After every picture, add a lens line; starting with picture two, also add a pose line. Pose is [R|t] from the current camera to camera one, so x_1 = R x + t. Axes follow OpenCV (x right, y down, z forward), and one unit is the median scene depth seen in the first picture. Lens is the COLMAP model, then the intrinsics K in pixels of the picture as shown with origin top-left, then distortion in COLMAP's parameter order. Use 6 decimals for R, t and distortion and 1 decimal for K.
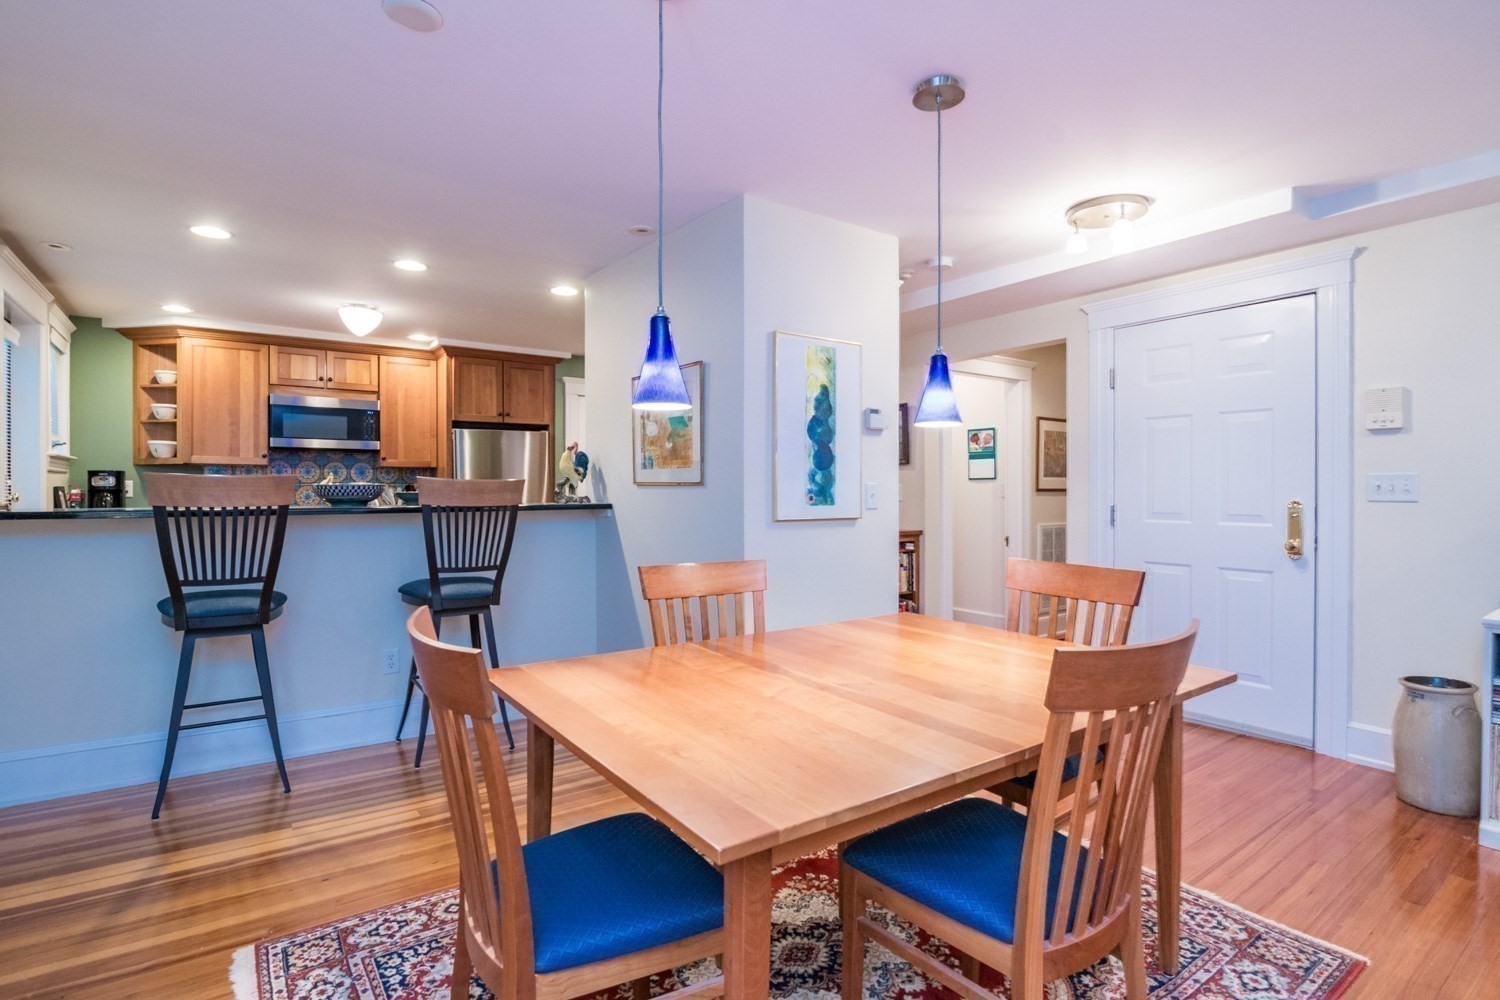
lens RADIAL K [[737.1, 0, 735.1], [0, 737.1, 493.8], [0, 0, 1]] dist [-0.015584, 0.001725]
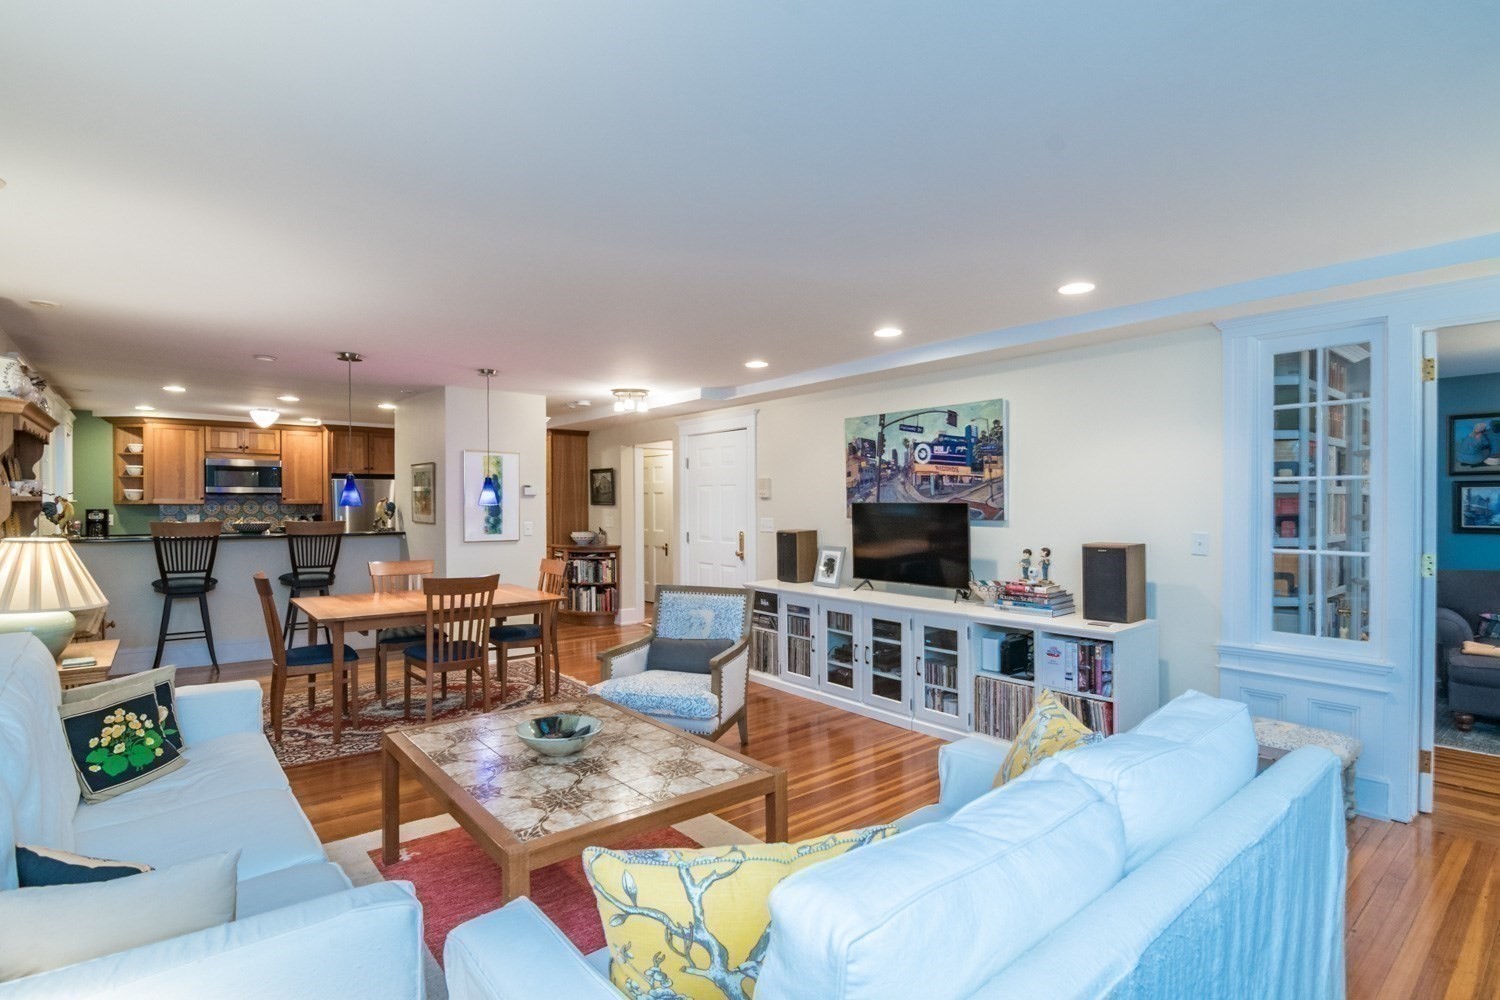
lens RADIAL K [[737.1, 0, 740.1], [0, 737.1, 510.4], [0, 0, 1]] dist [-0.015584, 0.001725]
pose [[0.997383, 0.000315, 0.072294, 0.444640], [-0.000645, 0.999989, 0.004550, -0.040597], [-0.072292, -0.004585, 0.997373, -0.730446]]
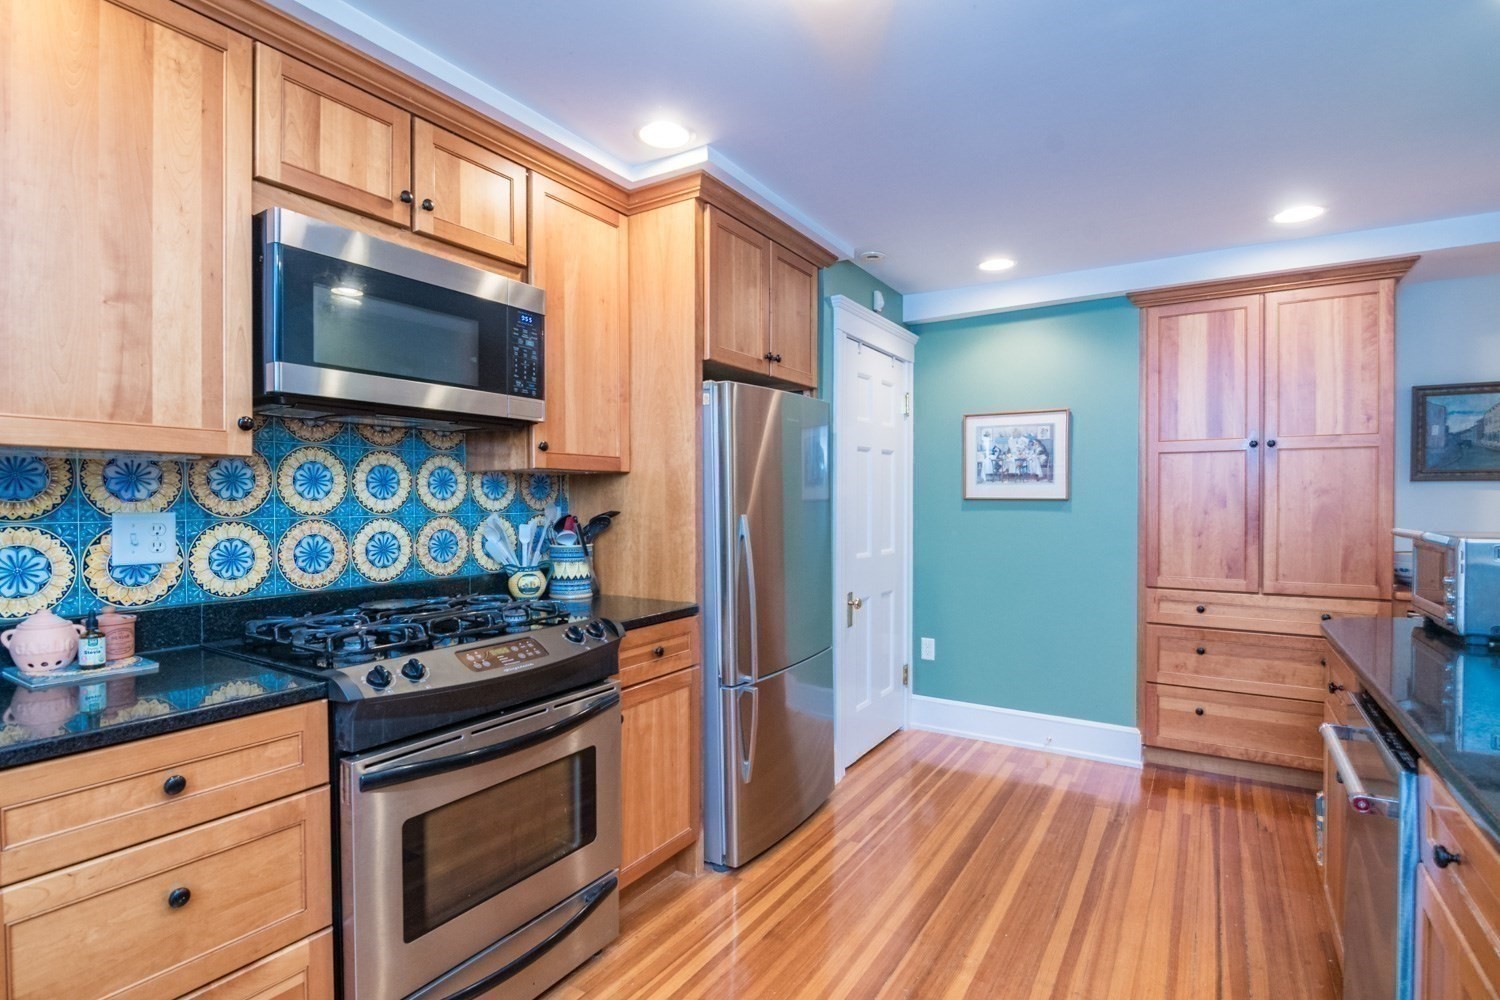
lens RADIAL K [[737.1, 0, 755.4], [0, 737.1, 509.6], [0, 0, 1]] dist [-0.015584, 0.001725]
pose [[0.927736, -0.006068, 0.373188, -0.670090], [0.002609, 0.999949, 0.009773, -0.024579], [-0.373228, -0.008094, 0.927704, 0.785499]]
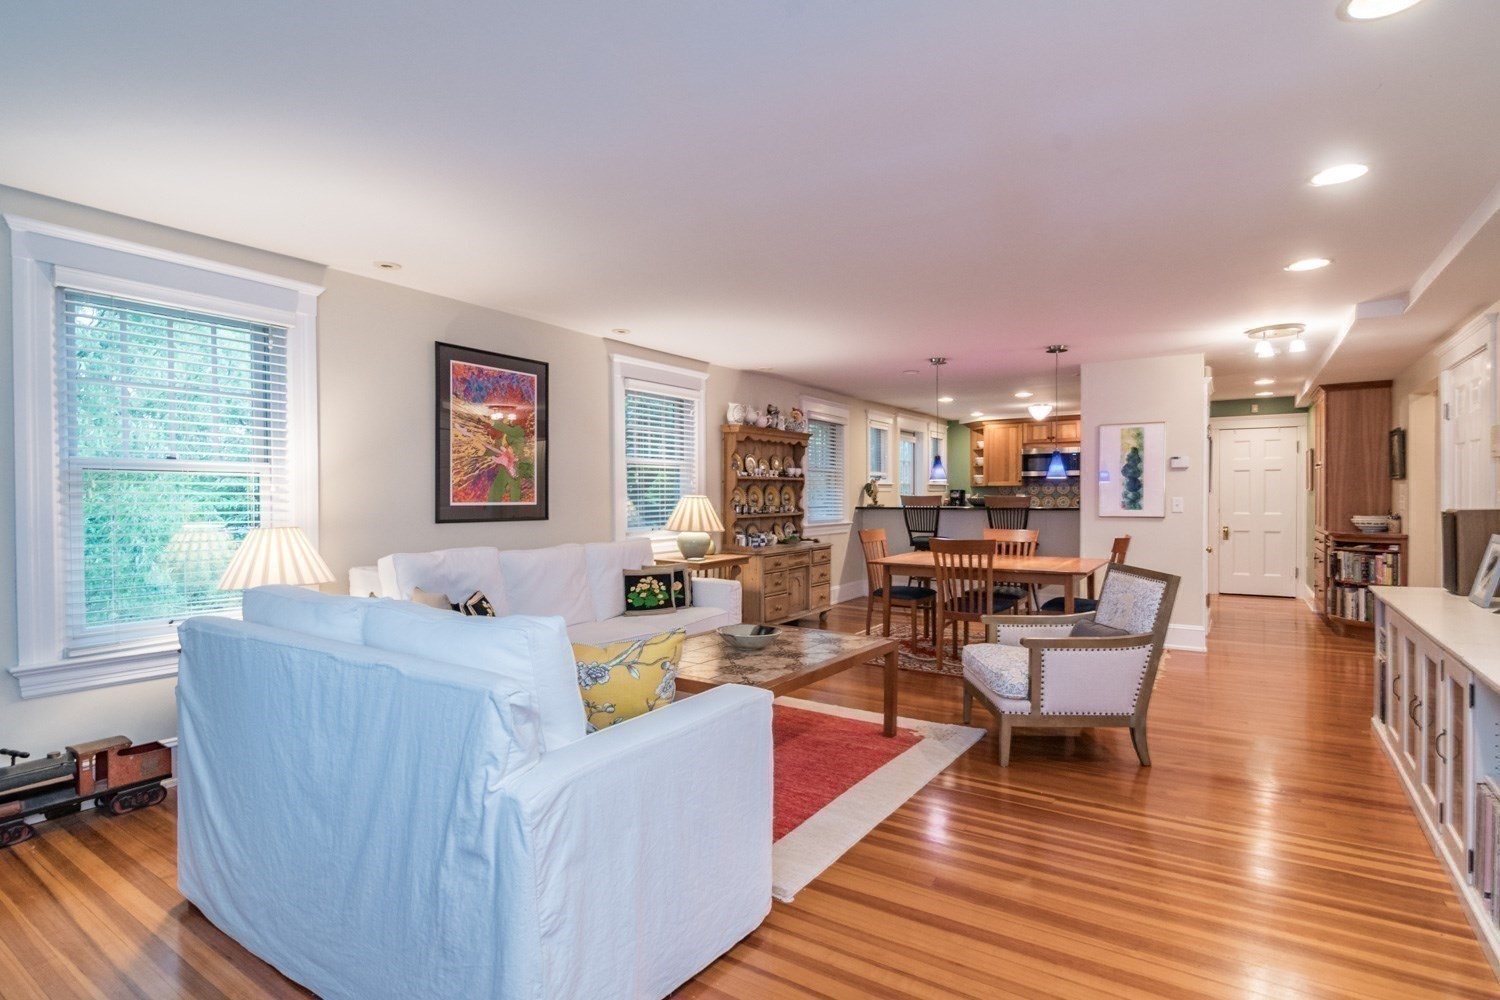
lens RADIAL K [[737.1, 0, 726.4], [0, 737.1, 494.4], [0, 0, 1]] dist [-0.015584, 0.001725]
pose [[0.340959, -0.003064, -0.940073, 1.075005], [0.001857, 0.999995, -0.002585, -0.015087], [0.940076, -0.000864, 0.340963, -0.451181]]
